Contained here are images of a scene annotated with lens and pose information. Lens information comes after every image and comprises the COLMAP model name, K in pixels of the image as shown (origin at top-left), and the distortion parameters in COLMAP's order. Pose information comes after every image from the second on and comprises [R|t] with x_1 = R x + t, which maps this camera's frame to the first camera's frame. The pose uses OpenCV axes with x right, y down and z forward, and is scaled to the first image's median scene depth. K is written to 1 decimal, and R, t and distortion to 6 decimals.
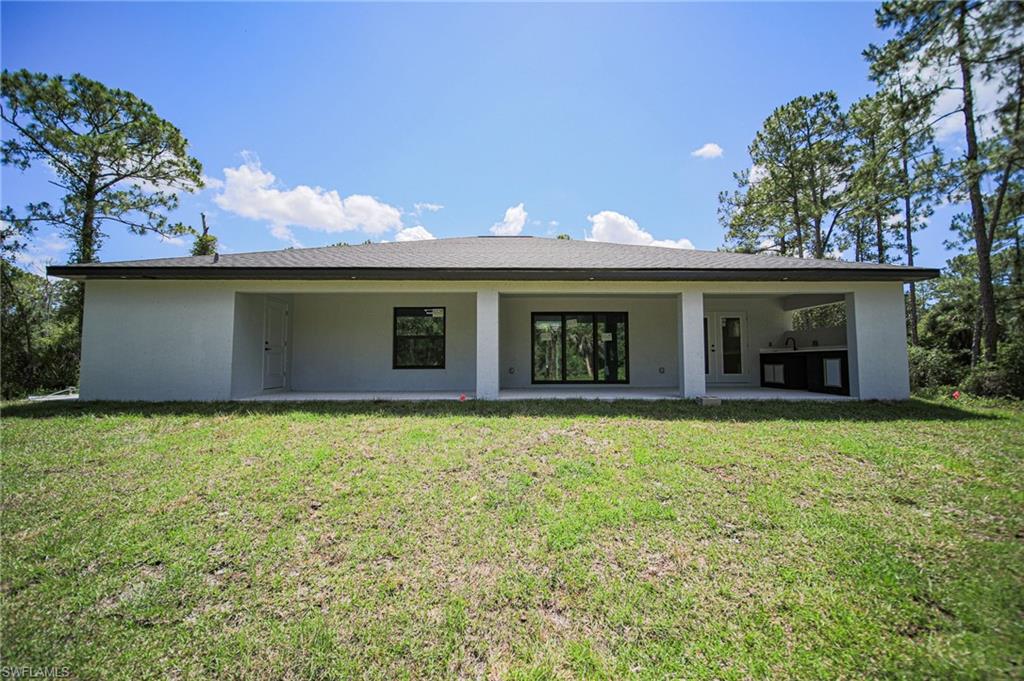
lens RADIAL K [[378.5, 0, 511.9], [0, 378.5, 337.5], [0, 0, 1]] dist [-0.001066, -0.000124]
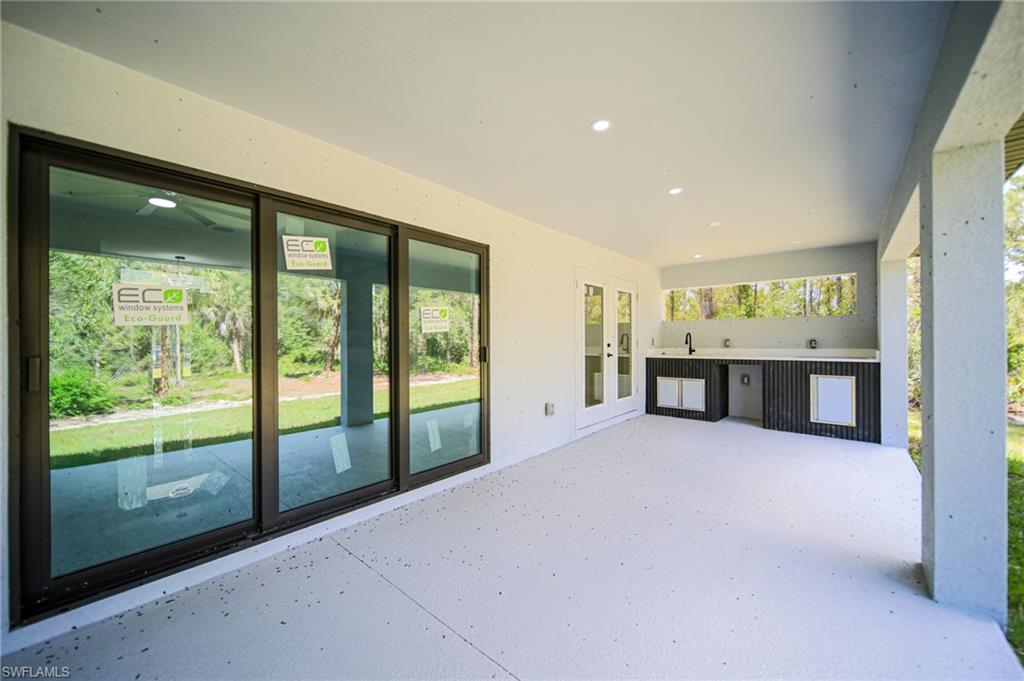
lens RADIAL K [[378.5, 0, 511.9], [0, 378.5, 337.5], [0, 0, 1]] dist [-0.001066, -0.000124]
pose [[0.661541, -0.000561, 0.749908, 0.073819], [-0.039870, 0.998559, 0.035919, -0.002600], [-0.748848, -0.053660, 0.660566, 0.783174]]
